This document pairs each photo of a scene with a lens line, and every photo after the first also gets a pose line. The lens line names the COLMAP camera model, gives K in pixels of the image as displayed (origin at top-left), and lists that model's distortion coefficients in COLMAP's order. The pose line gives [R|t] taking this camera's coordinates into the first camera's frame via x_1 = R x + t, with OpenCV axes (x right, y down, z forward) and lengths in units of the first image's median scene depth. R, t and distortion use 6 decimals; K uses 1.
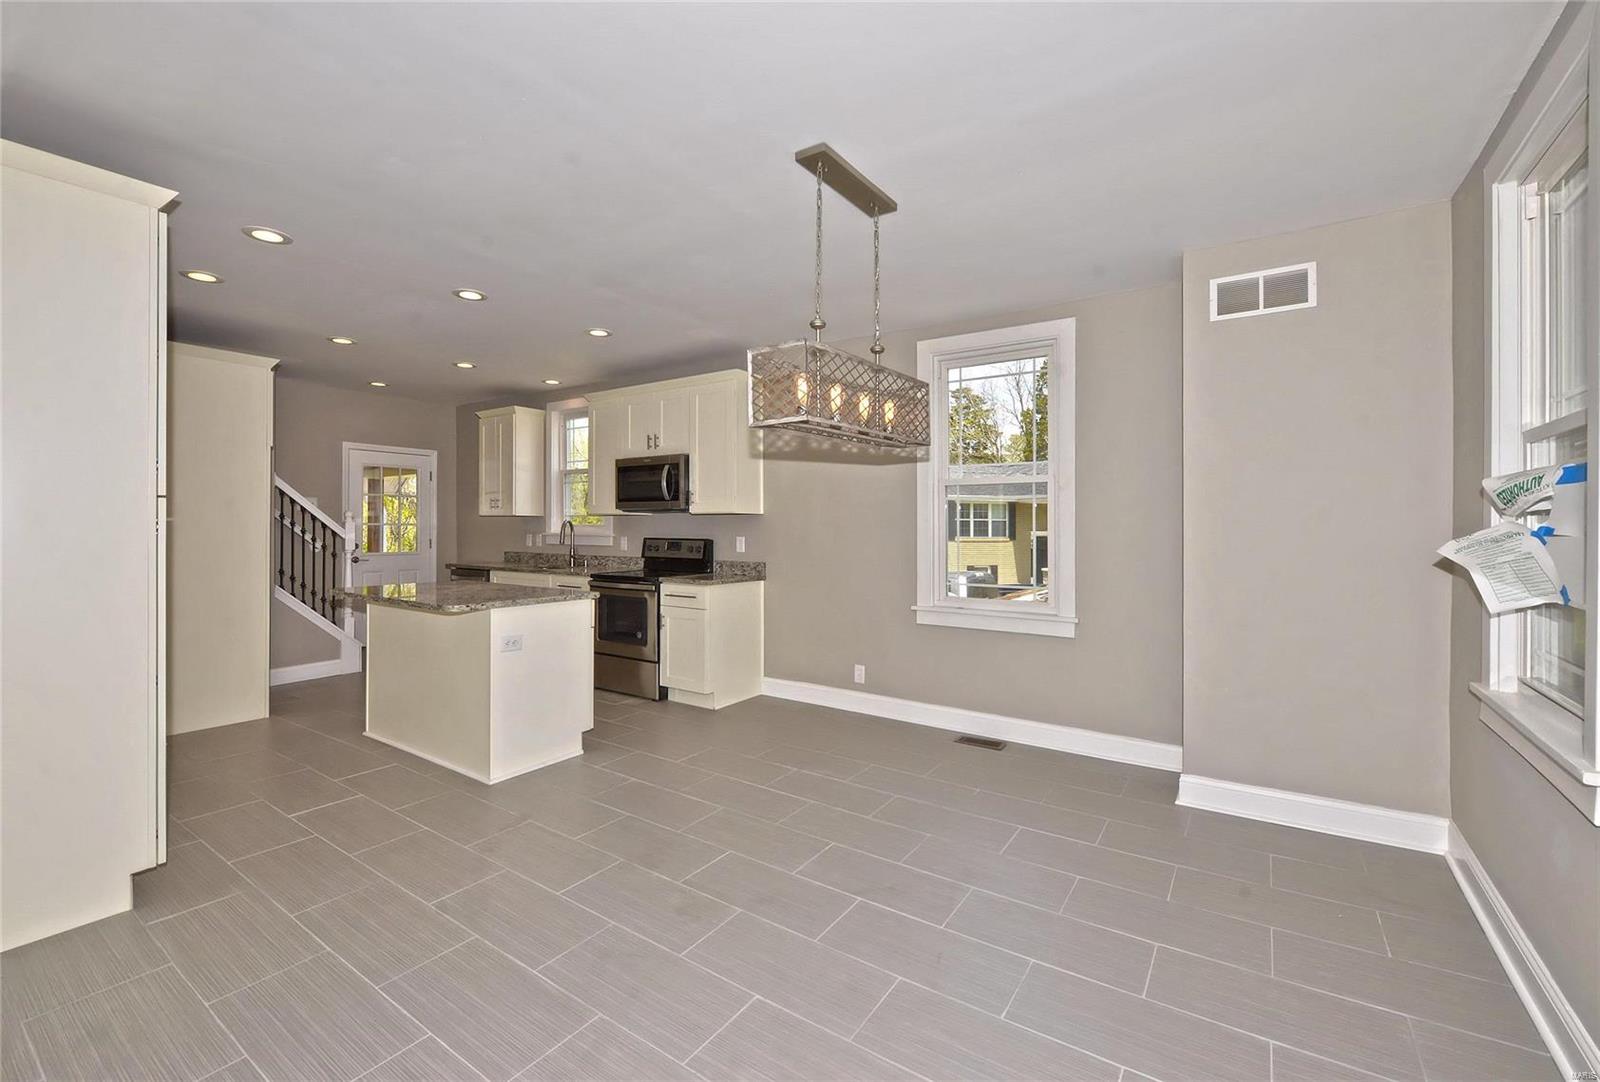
lens RADIAL K [[673.9, 0, 800.0], [0, 673.9, 541.0], [0, 0, 1]] dist [0.000338, -0.000018]
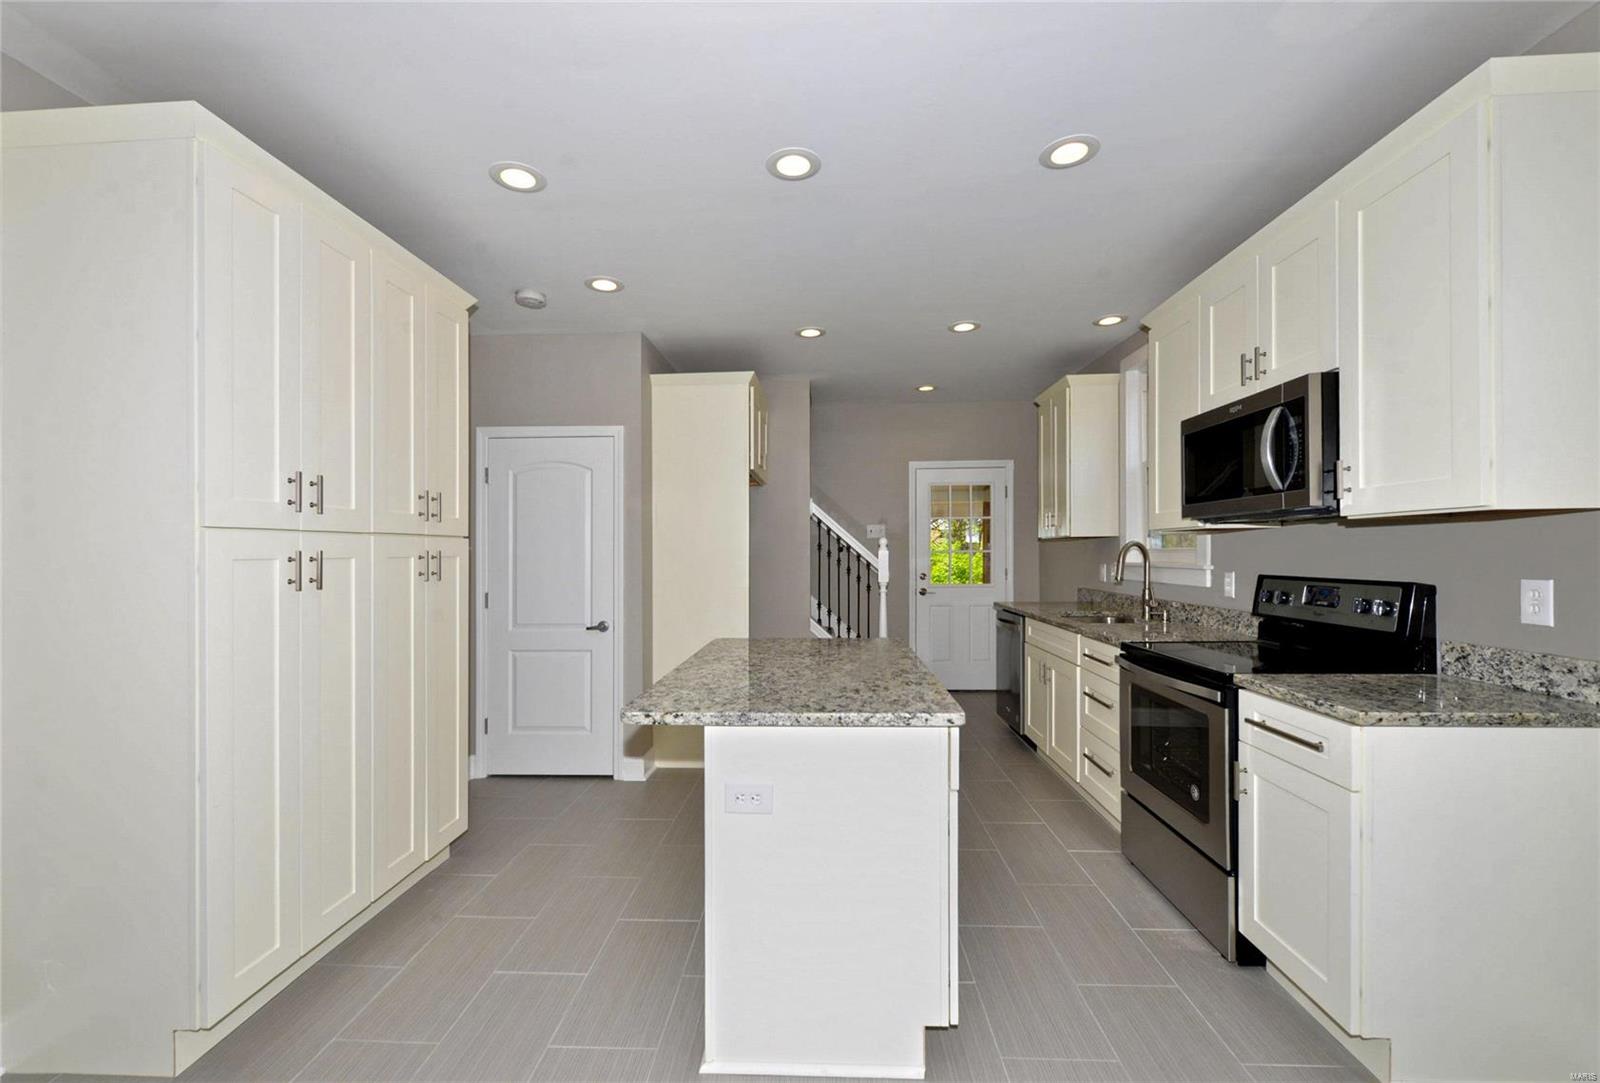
lens RADIAL K [[656.0, 0, 794.8], [0, 656.0, 555.7], [0, 0, 1]] dist [0.001473, 0.000167]
pose [[0.510583, -0.007629, -0.859794, 0.004274], [-0.002046, 0.999947, -0.010088, -0.013851], [0.859826, 0.006910, 0.510541, 0.509127]]
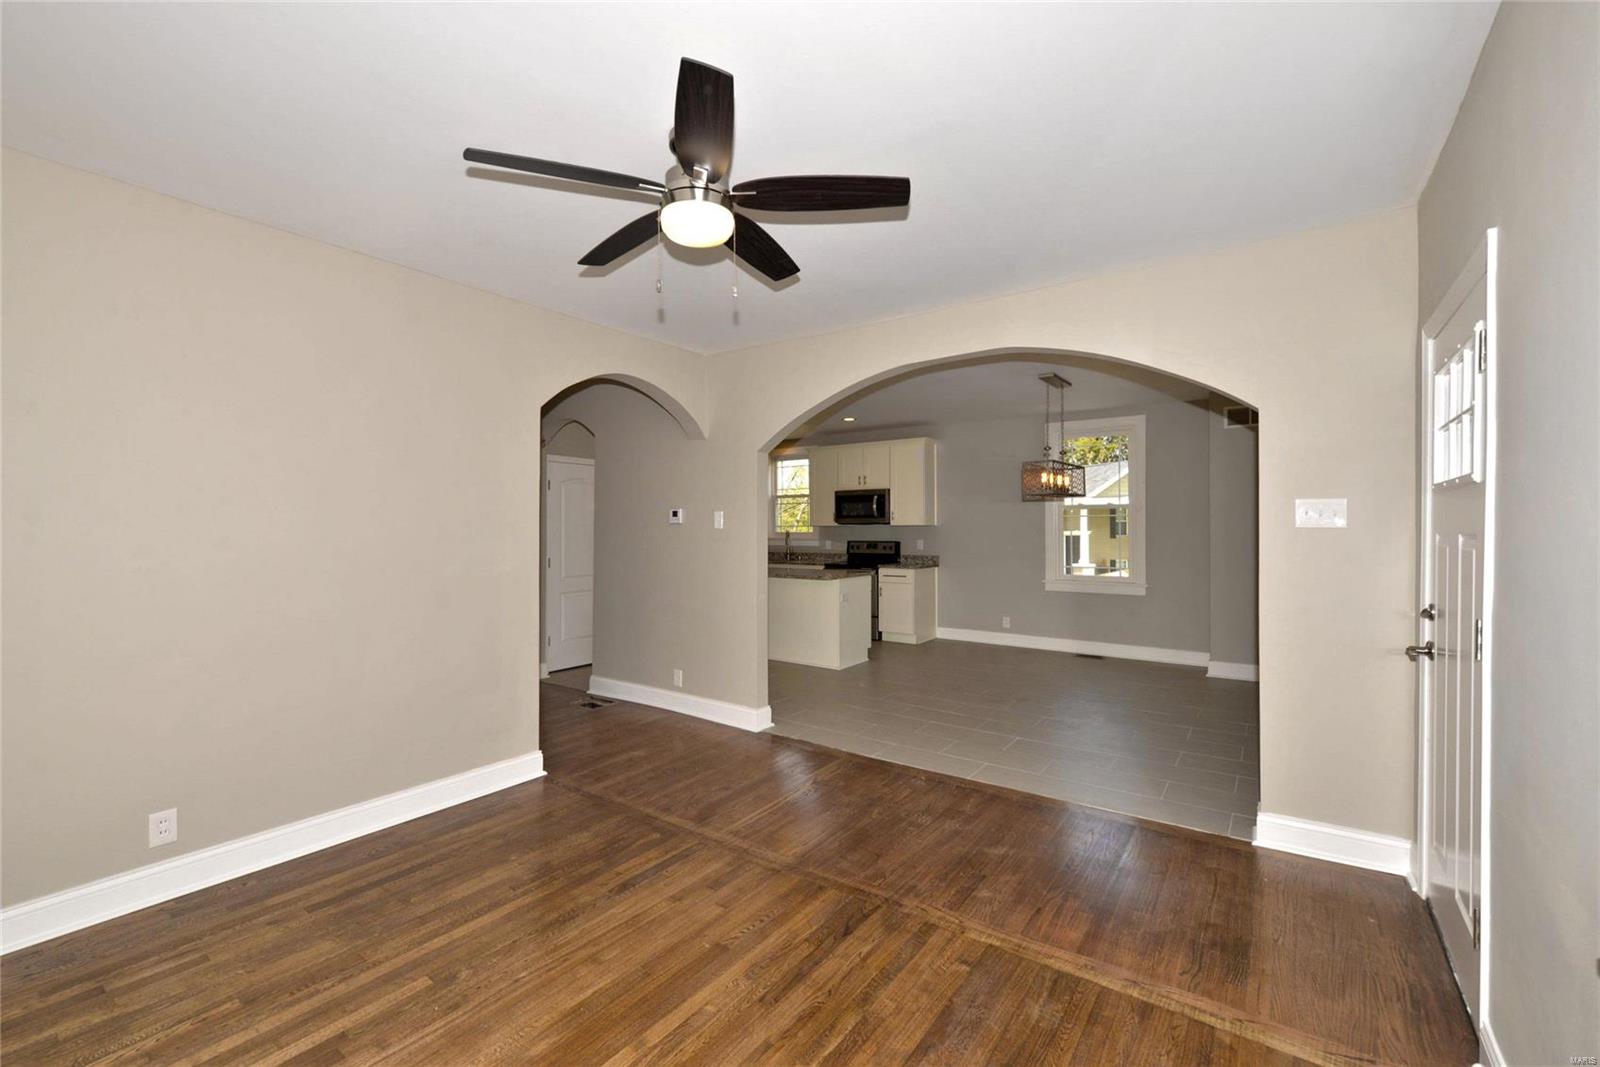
lens RADIAL K [[664.2, 0, 794.0], [0, 664.2, 542.0], [0, 0, 1]] dist [0.031155, 0.000045]
pose [[0.999446, -0.007867, -0.032324, -0.330192], [0.007905, 0.999968, 0.001062, -0.004651], [0.032315, -0.001317, 0.999477, -0.569590]]
